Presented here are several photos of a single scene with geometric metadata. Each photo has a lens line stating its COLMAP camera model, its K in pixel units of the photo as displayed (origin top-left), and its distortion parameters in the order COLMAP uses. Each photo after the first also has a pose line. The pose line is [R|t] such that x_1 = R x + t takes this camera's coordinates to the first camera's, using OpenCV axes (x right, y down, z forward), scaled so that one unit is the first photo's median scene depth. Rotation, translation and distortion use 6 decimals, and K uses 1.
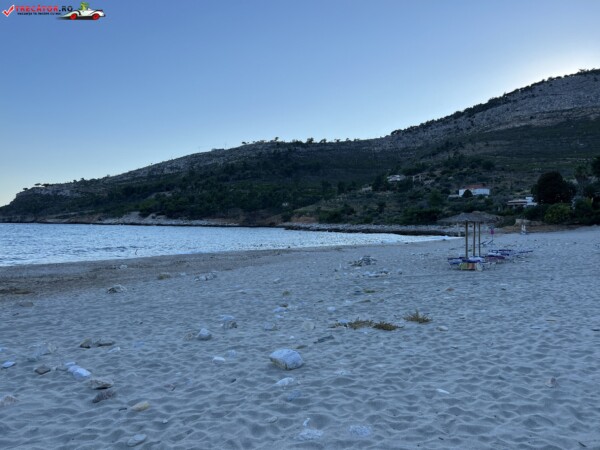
lens RADIAL K [[450.4, 0, 298.8], [0, 450.4, 228.4], [0, 0, 1]] dist [0.057333, -0.068286]
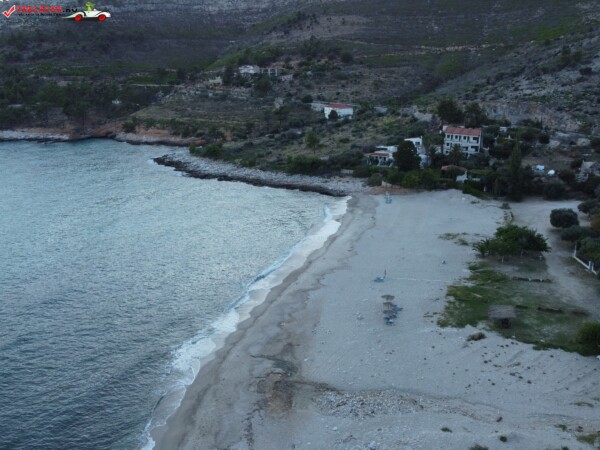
lens RADIAL K [[604.7, 0, 296.5], [0, 604.7, 223.3], [0, 0, 1]] dist [-0.011439, 0.000000]
pose [[0.944973, -0.085318, 0.315828, -0.085735], [0.012189, 0.973907, 0.226621, -0.083440], [-0.326921, -0.210301, 0.921355, -0.148552]]
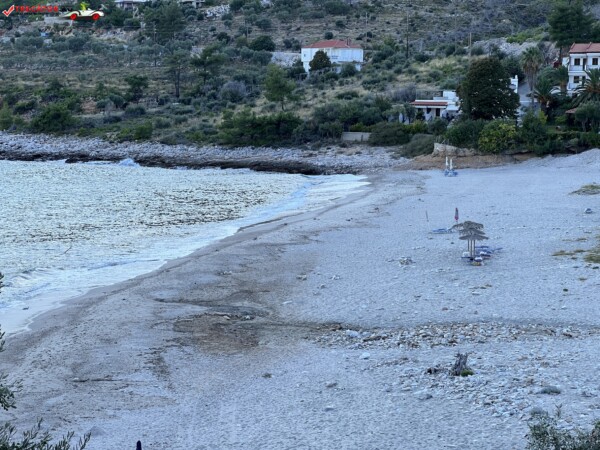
lens RADIAL K [[1330.0, 0, 293.7], [0, 1330.0, 210.6], [0, 0, 1]] dist [0.197498, 0.000000]
pose [[0.929213, -0.040118, 0.367360, -0.090786], [0.008651, 0.996179, 0.086908, -0.023897], [-0.369442, -0.077578, 0.926010, -0.147837]]
